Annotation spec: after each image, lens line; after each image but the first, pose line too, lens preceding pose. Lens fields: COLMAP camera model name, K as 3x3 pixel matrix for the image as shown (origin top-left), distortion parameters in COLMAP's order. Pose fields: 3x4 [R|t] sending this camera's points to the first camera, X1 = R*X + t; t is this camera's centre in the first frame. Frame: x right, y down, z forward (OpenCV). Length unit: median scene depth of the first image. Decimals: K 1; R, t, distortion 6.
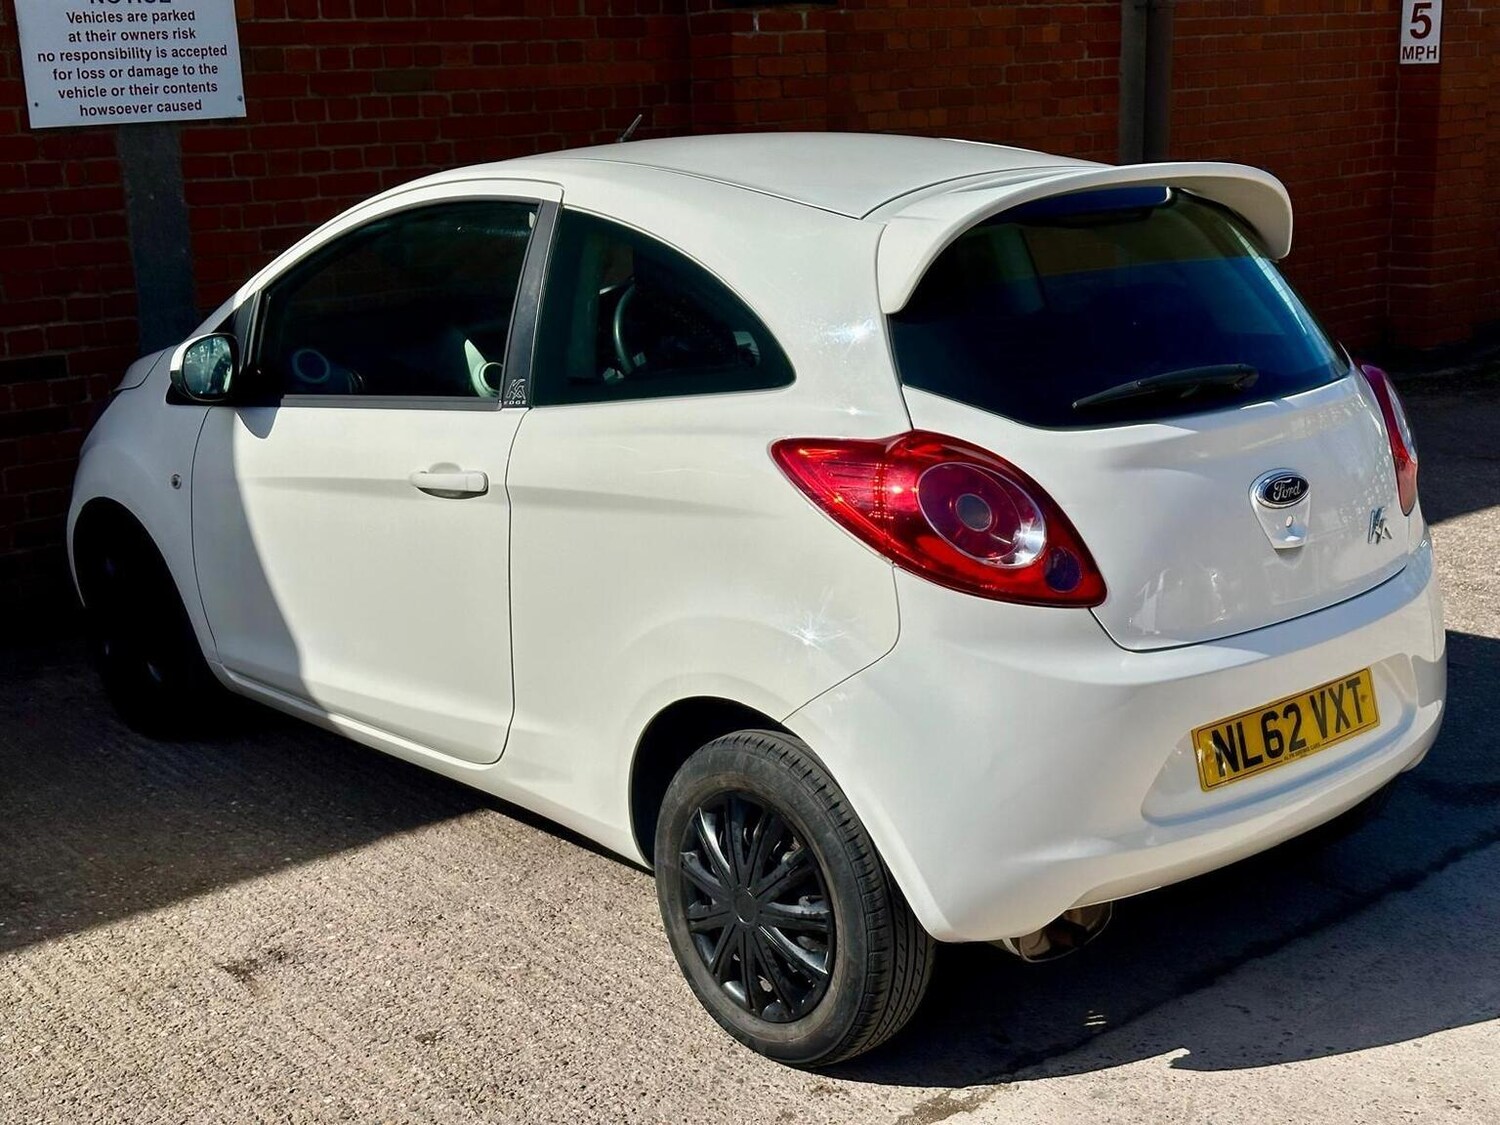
lens RADIAL K [[2070.1, 0, 743.6], [0, 2070.1, 562.6], [0, 0, 1]] dist [0.235754, -0.556658]
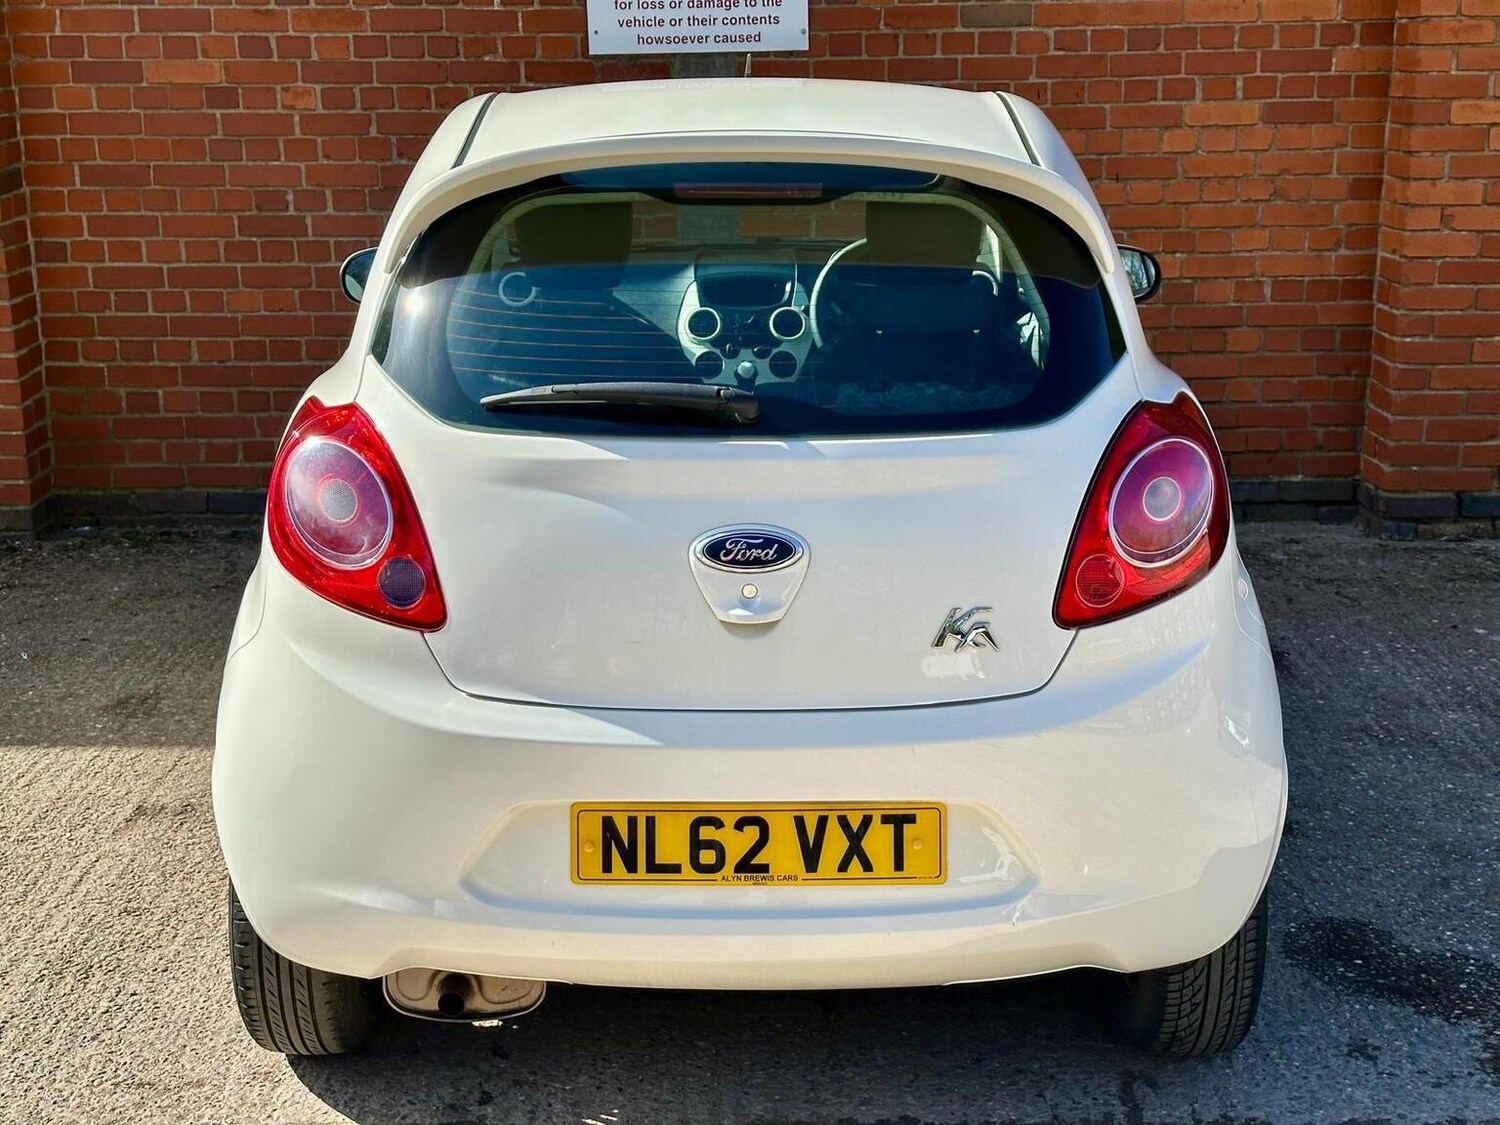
lens RADIAL K [[2073.6, 0, 750.0], [0, 2073.6, 562.5], [0, 0, 1]] dist [0.233037, -0.547959]
pose [[0.749719, 0.190873, -0.633632, 0.435944], [-0.171952, 0.980800, 0.091997, -0.059251], [0.639026, 0.039982, 0.768145, 0.222510]]
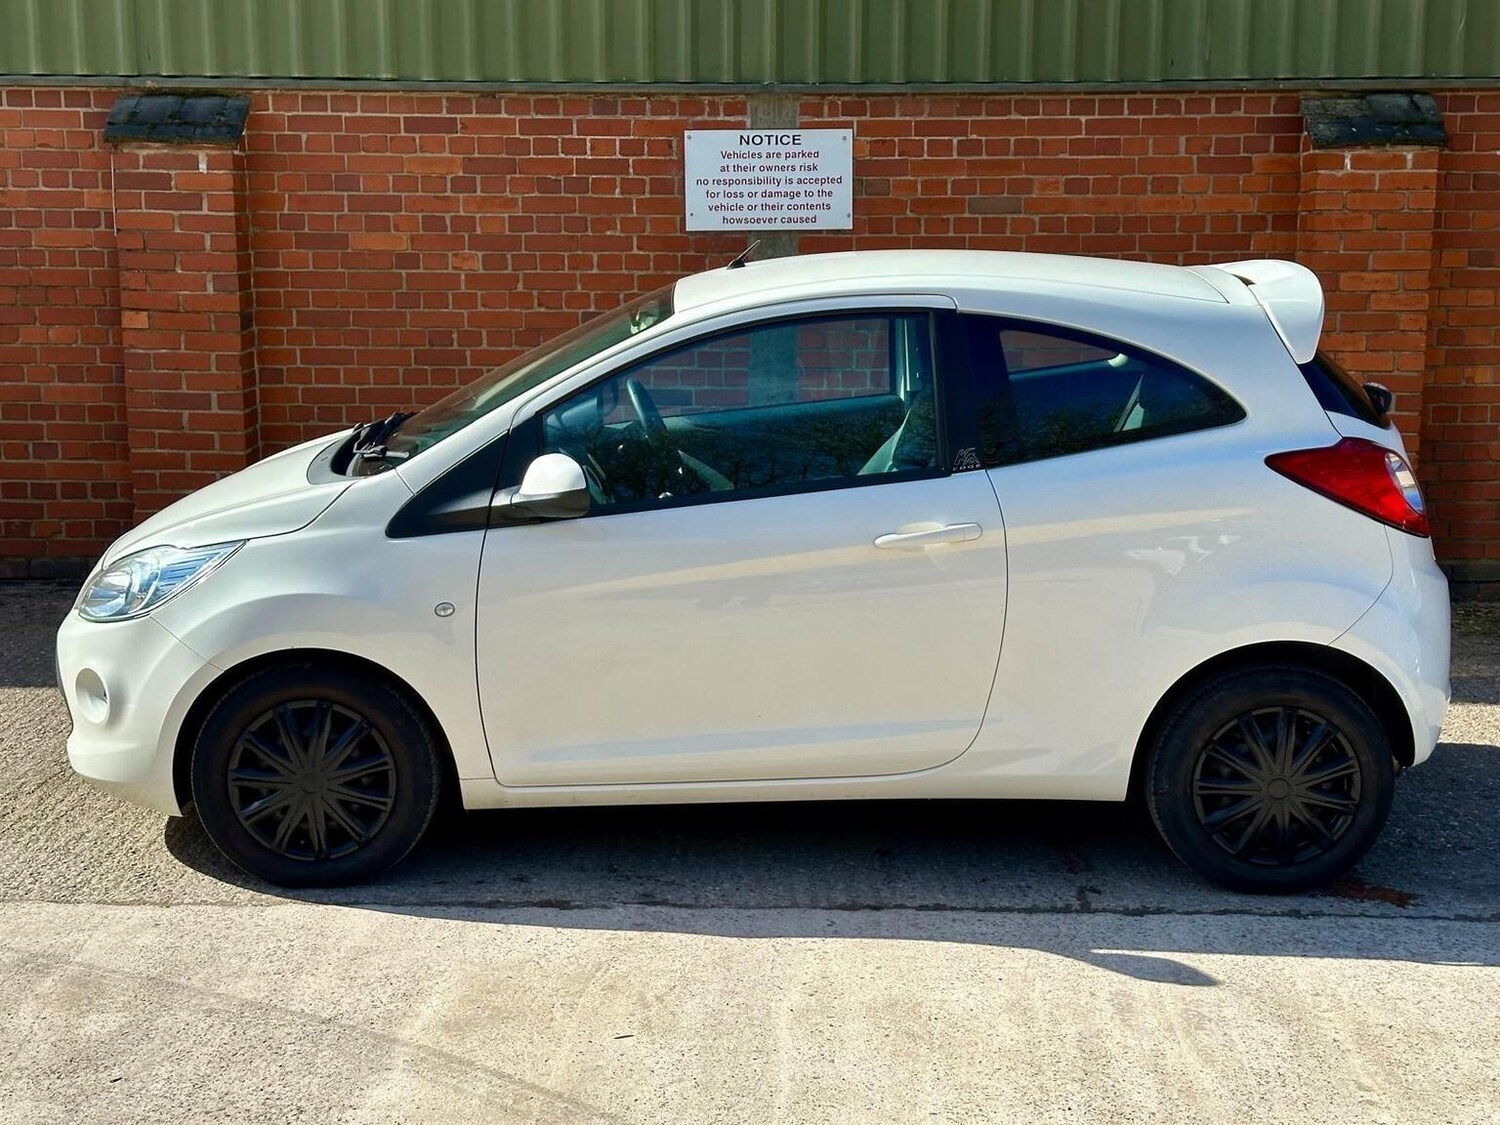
lens RADIAL K [[2070.7, 0, 746.3], [0, 2070.7, 555.7], [0, 0, 1]] dist [0.225883, -0.510302]
pose [[0.747816, 0.144783, -0.647927, 0.607621], [-0.183632, 0.982965, 0.007707, -0.006651], [0.638005, 0.113217, 0.761663, -0.022210]]
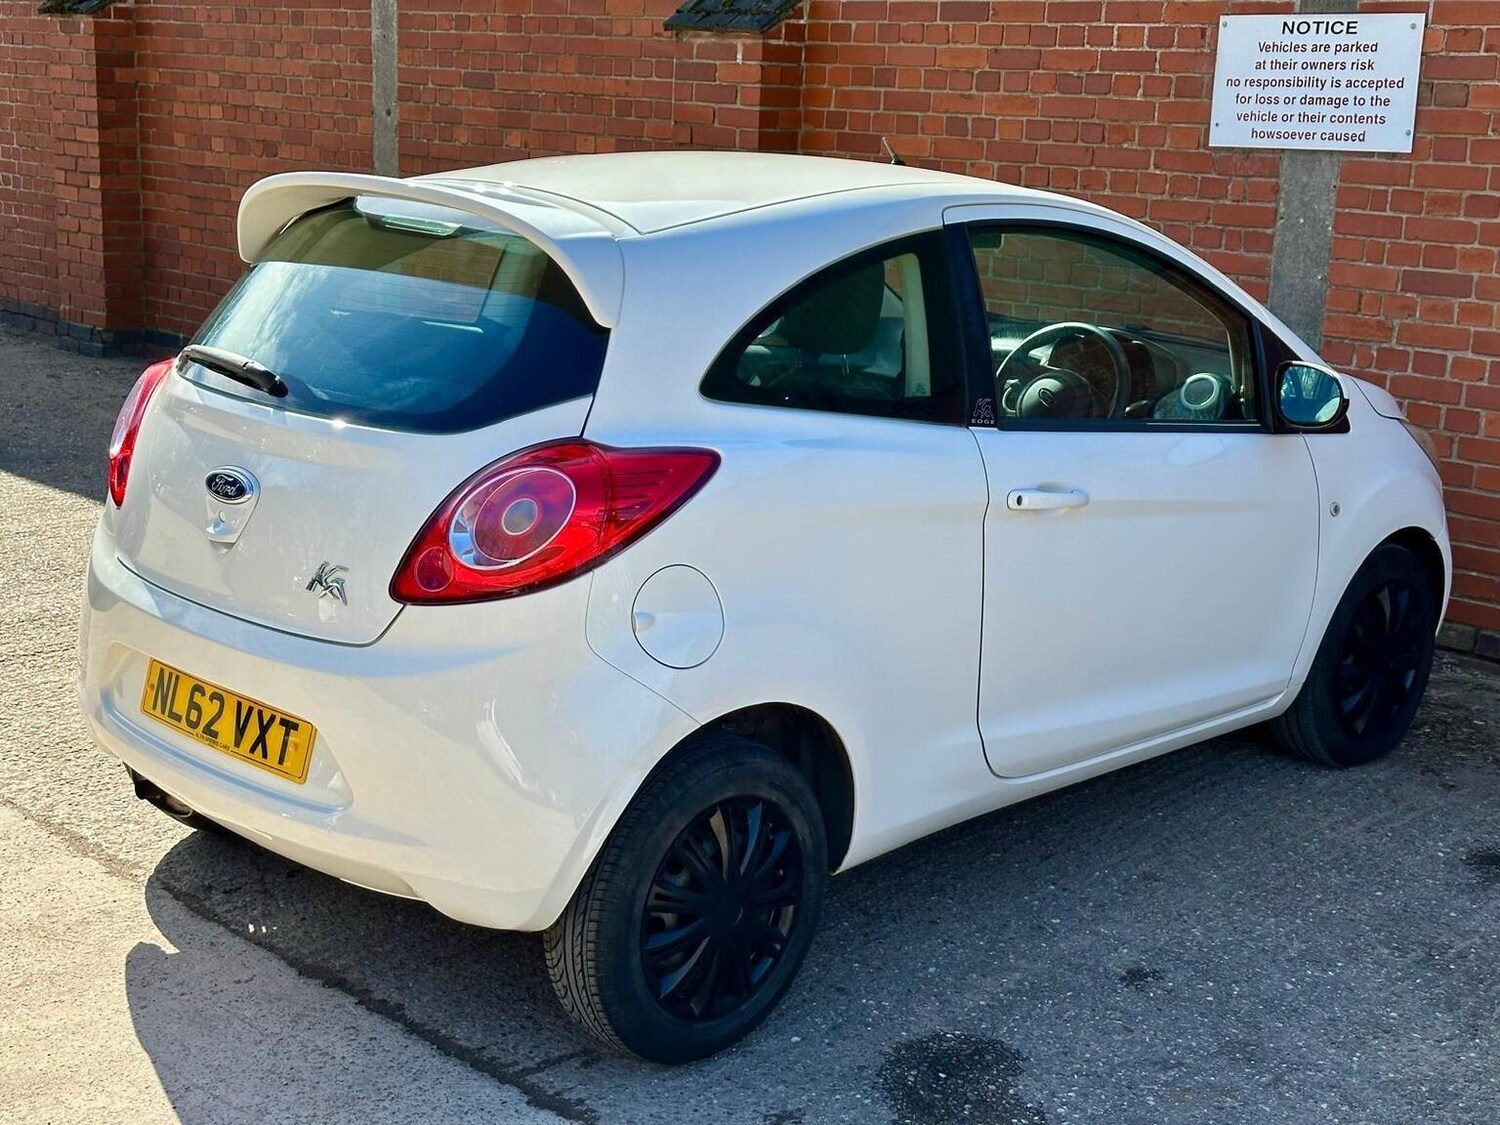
lens RADIAL K [[2073.6, 0, 750.0], [0, 2073.6, 562.5], [0, 0, 1]] dist [0.233037, -0.547959]
pose [[0.070308, 0.257237, -0.963787, 0.736645], [-0.278937, 0.932706, 0.228592, -0.177013], [0.957732, 0.252764, 0.137330, 0.637014]]
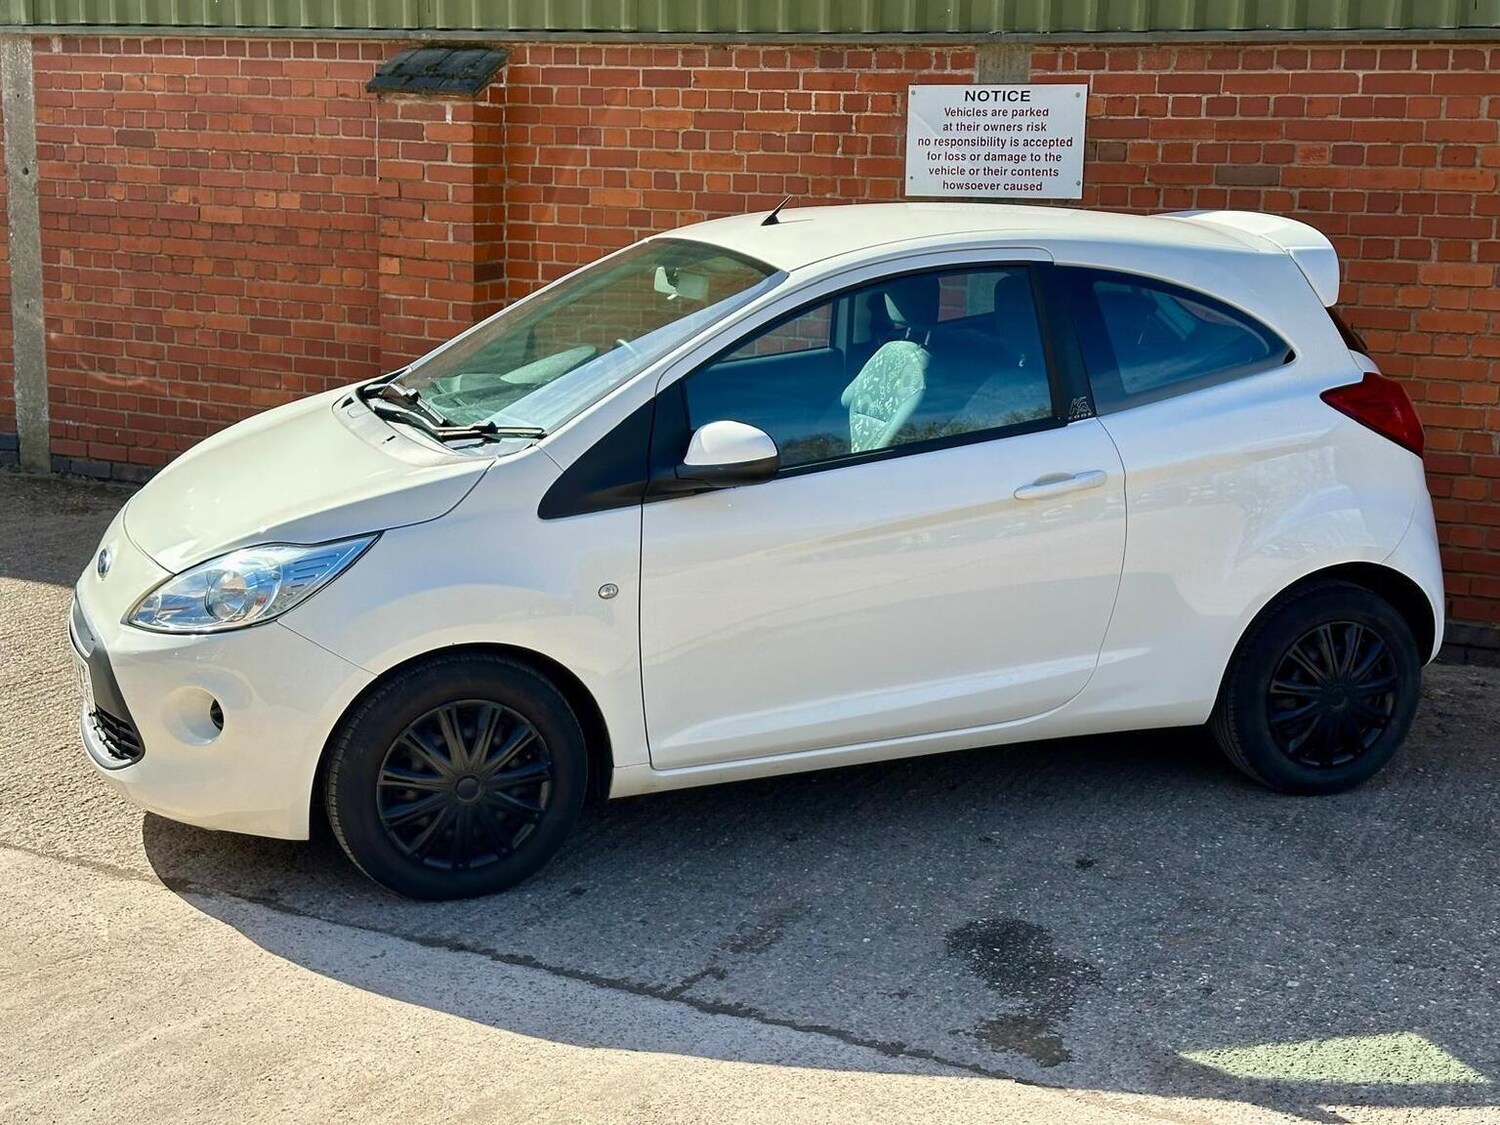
lens RADIAL K [[2064.8, 0, 766.8], [0, 2064.8, 557.7], [0, 0, 1]] dist [0.233652, -0.544836]
pose [[0.376358, 0.218477, -0.900346, 0.799121], [-0.261074, 0.957425, 0.123195, -0.120123], [0.888929, 0.188691, 0.417374, 0.406407]]
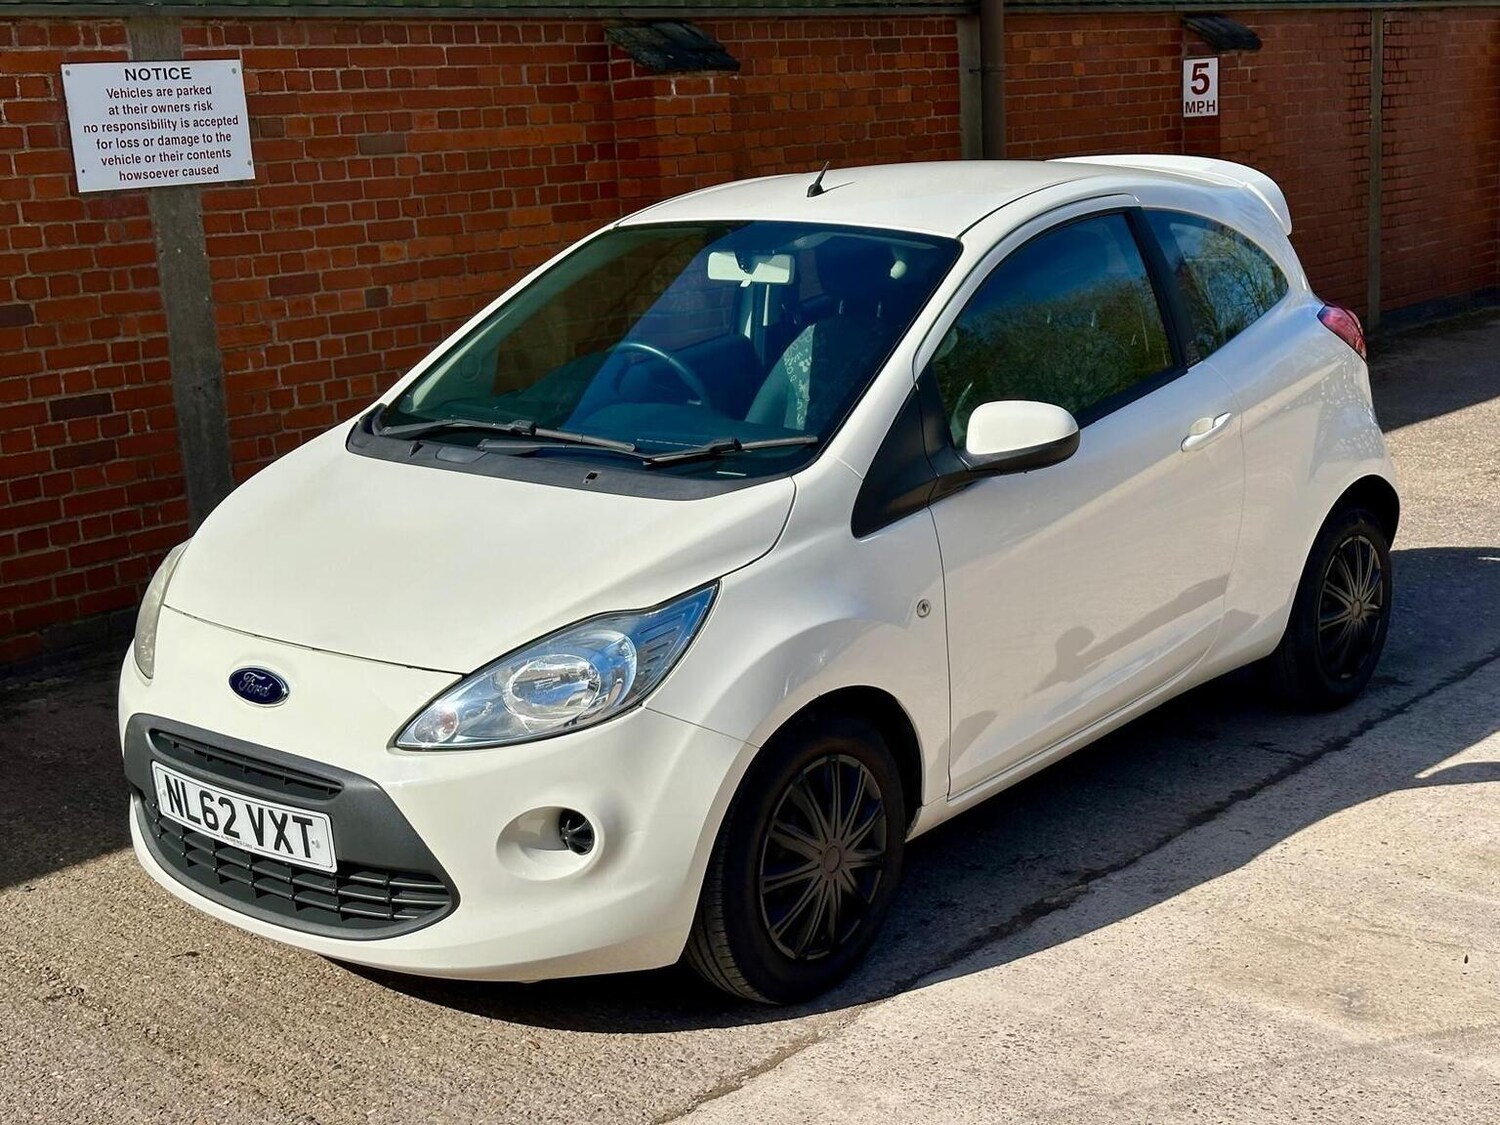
lens RADIAL K [[2070.7, 0, 746.3], [0, 2070.7, 555.7], [0, 0, 1]] dist [0.225883, -0.510302]
pose [[0.990771, -0.051609, 0.125336, -0.129606], [0.056403, 0.997794, -0.035007, 0.044257], [-0.123253, 0.041753, 0.991497, -0.139720]]
